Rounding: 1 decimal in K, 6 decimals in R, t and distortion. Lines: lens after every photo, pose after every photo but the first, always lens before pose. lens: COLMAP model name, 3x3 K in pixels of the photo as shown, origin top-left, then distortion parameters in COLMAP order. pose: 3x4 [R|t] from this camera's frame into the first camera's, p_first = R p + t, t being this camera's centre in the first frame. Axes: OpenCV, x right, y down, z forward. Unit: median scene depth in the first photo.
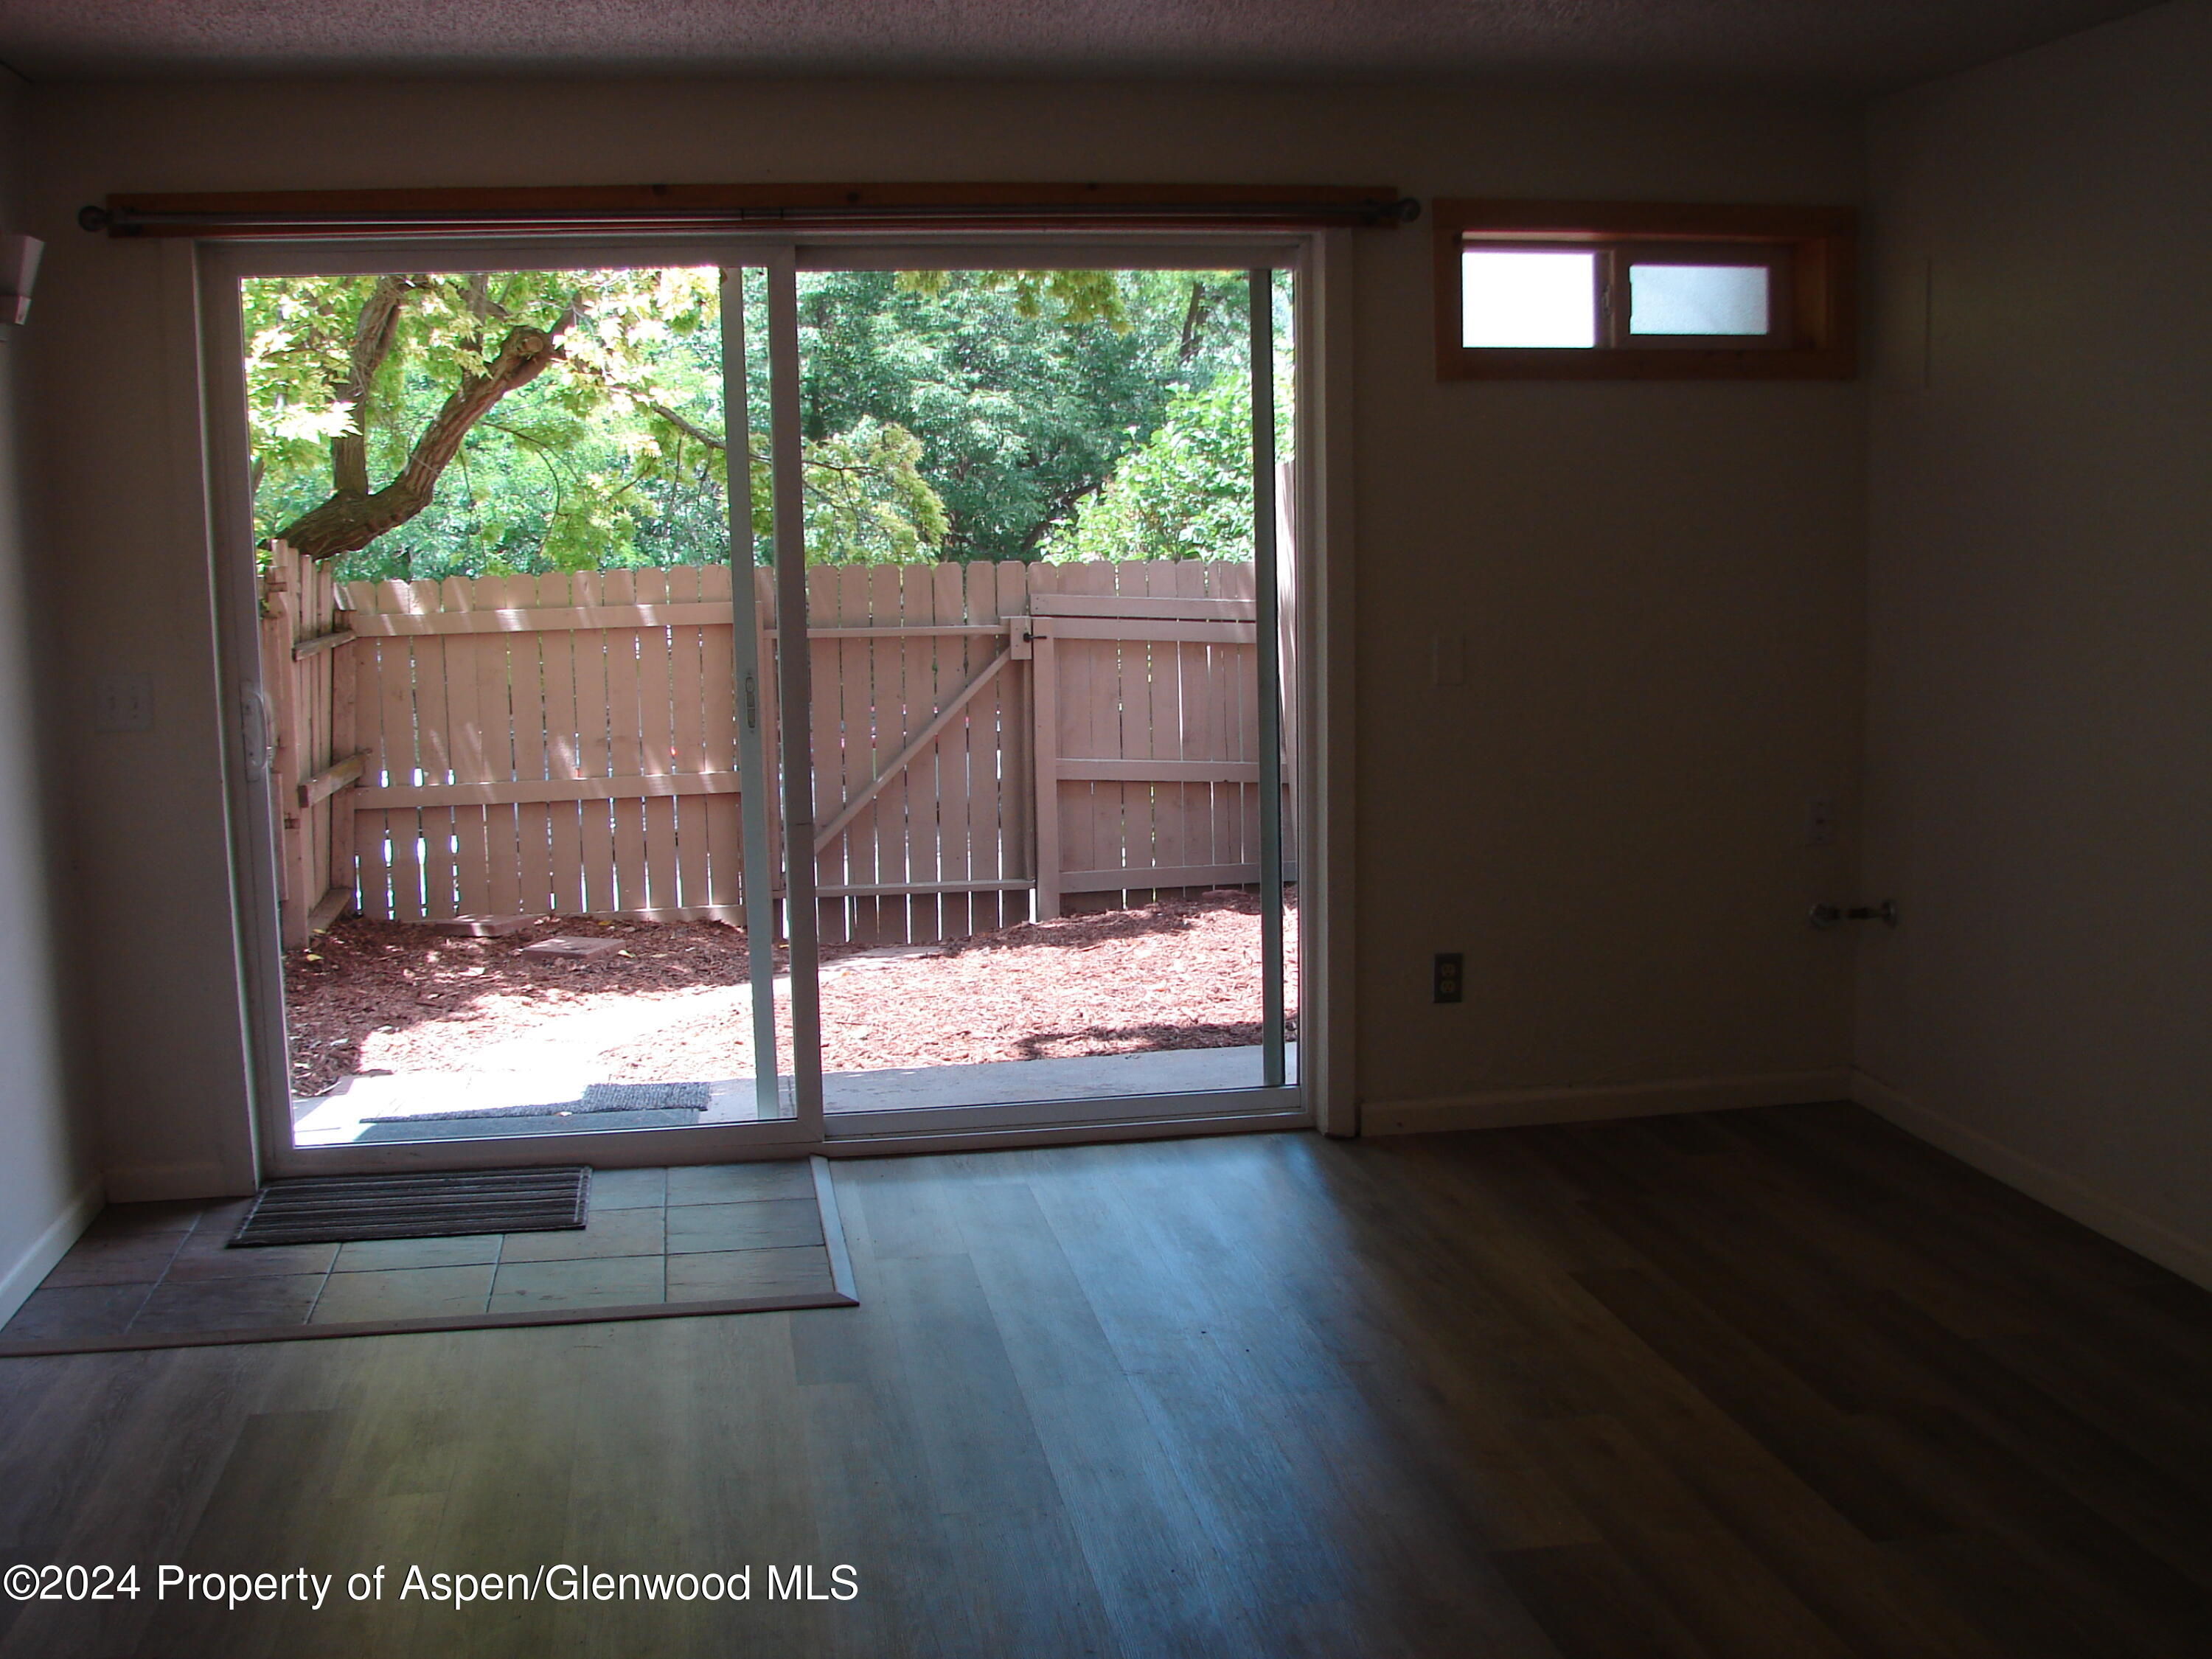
lens RADIAL K [[2364.1, 0, 1081.6], [0, 2364.1, 821.2], [0, 0, 1]] dist [-0.204940, 0.275916]
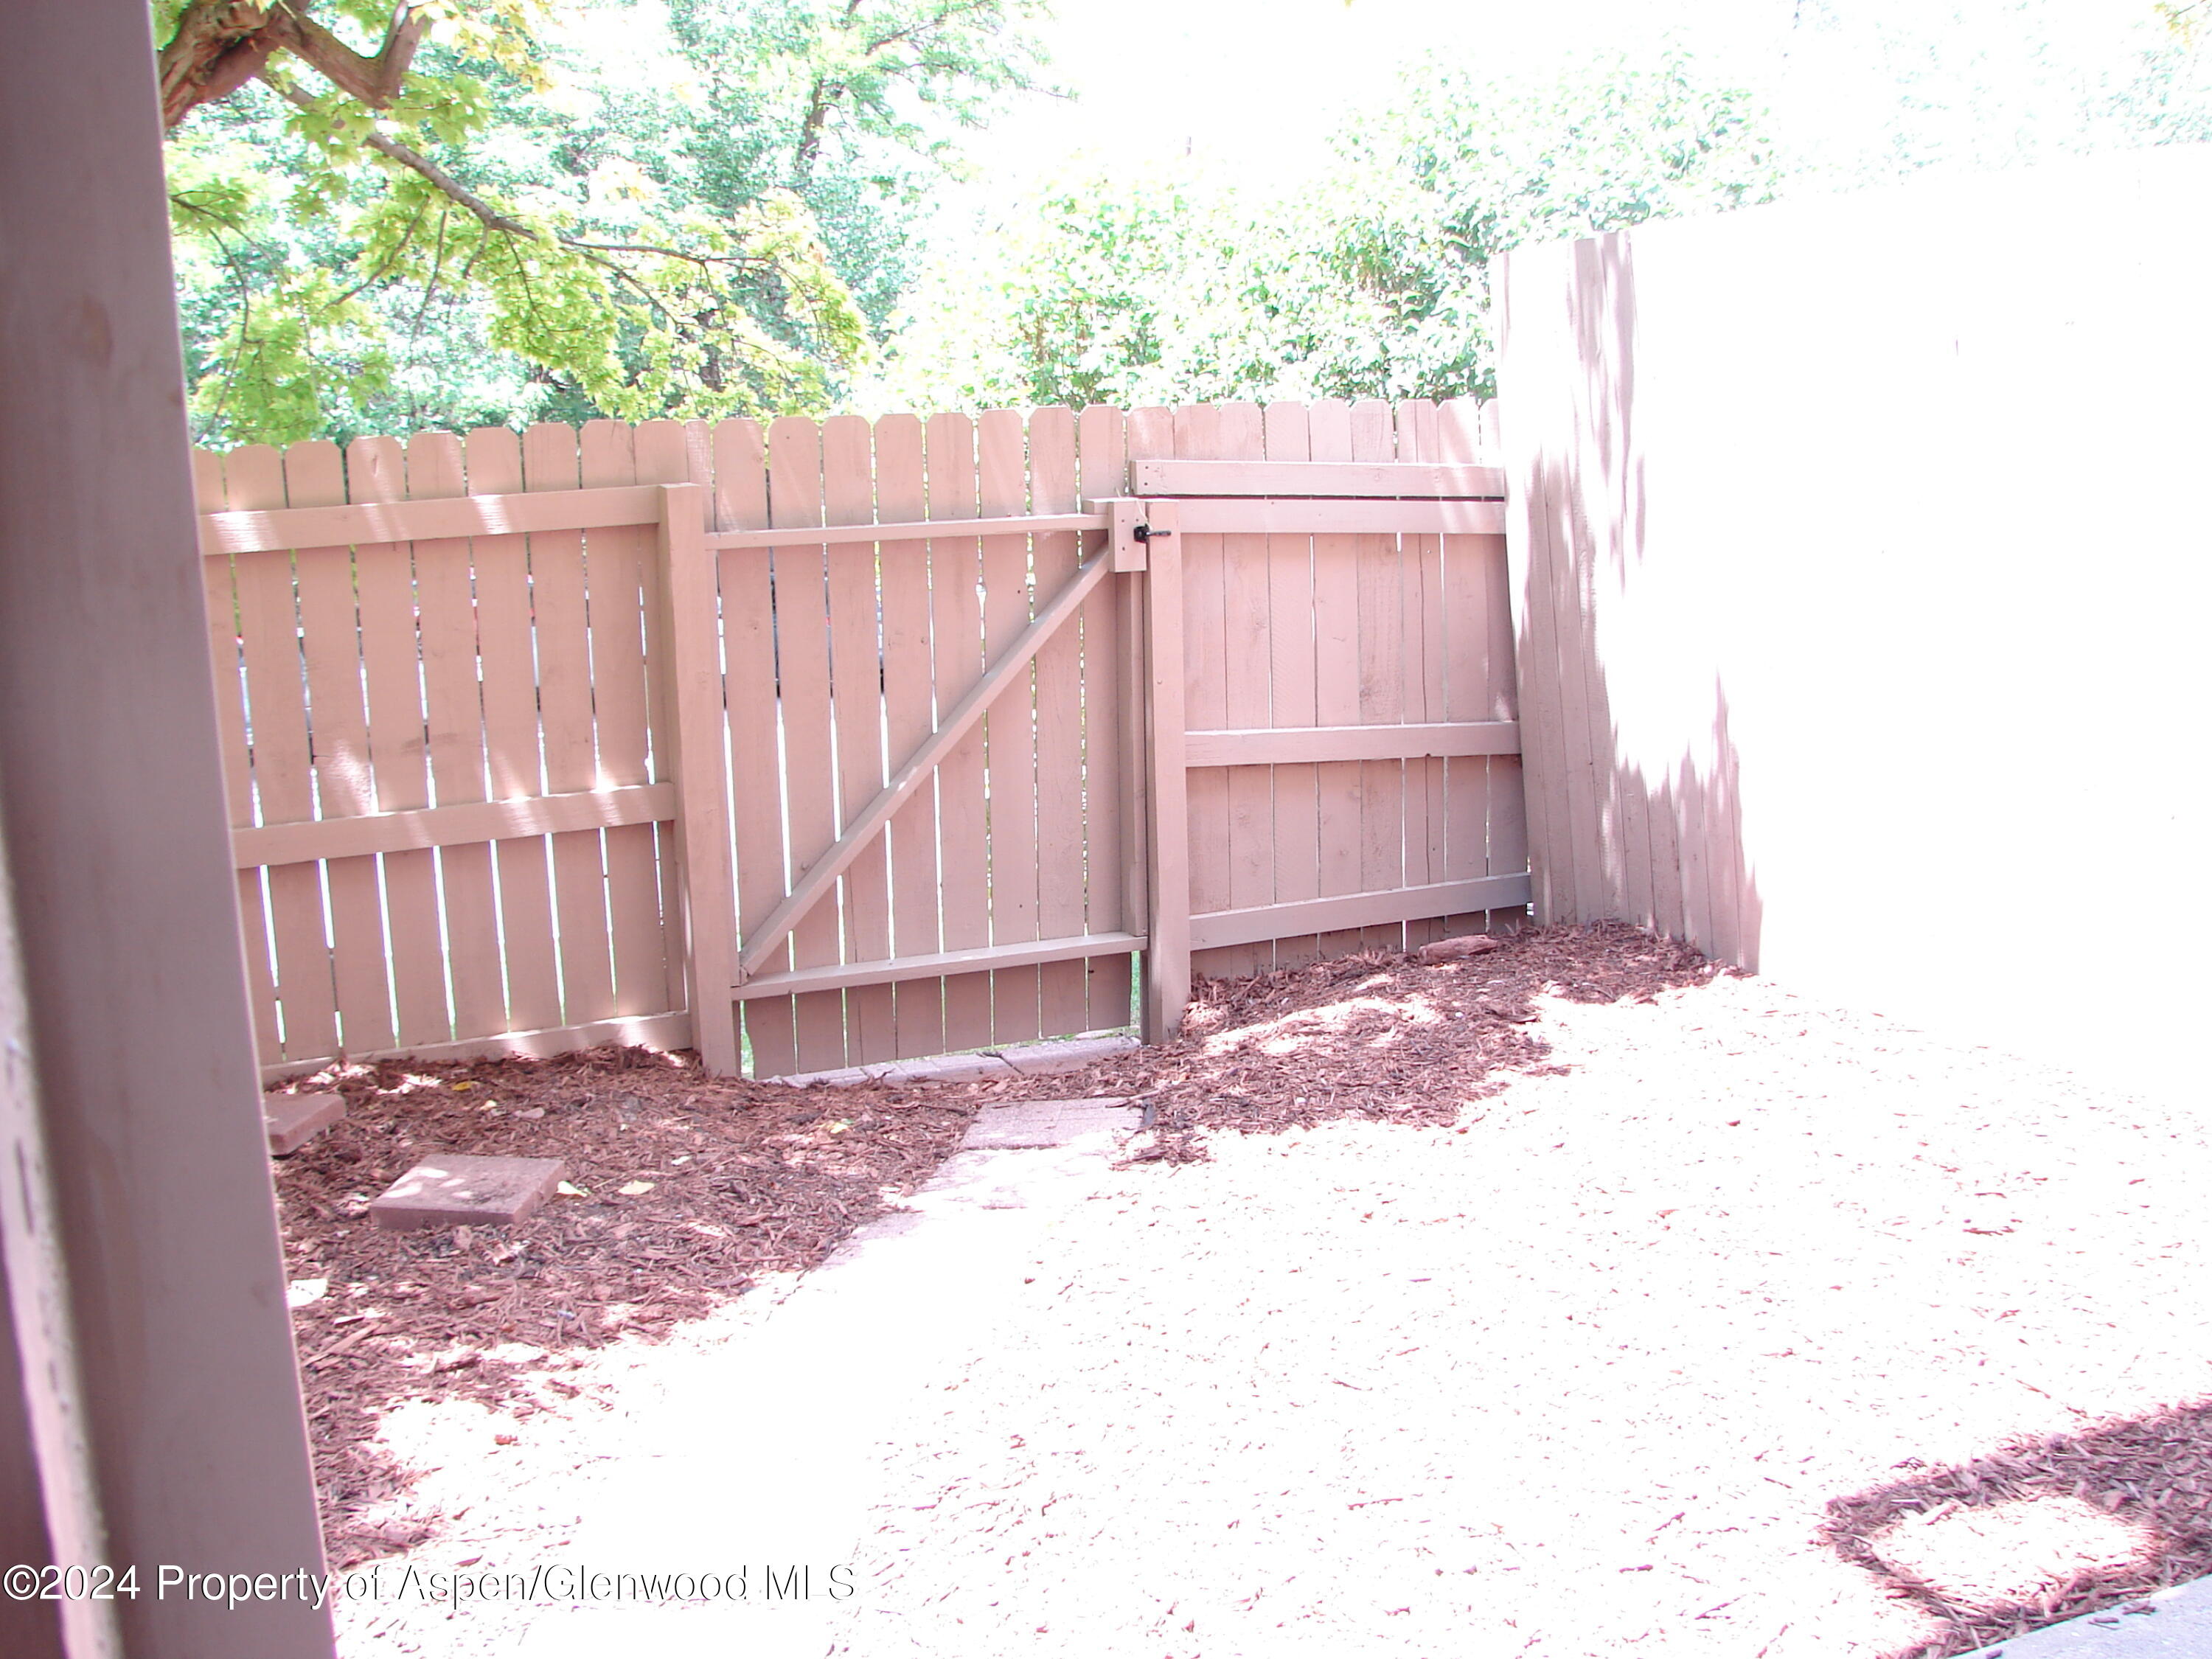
lens RADIAL K [[2364.1, 0, 1081.6], [0, 2364.1, 821.2], [0, 0, 1]] dist [-0.204940, 0.275916]
pose [[0.976741, -0.050923, 0.208286, -0.163829], [0.036238, 0.996620, 0.073721, -0.050168], [-0.211336, -0.064458, 0.975286, 0.422959]]
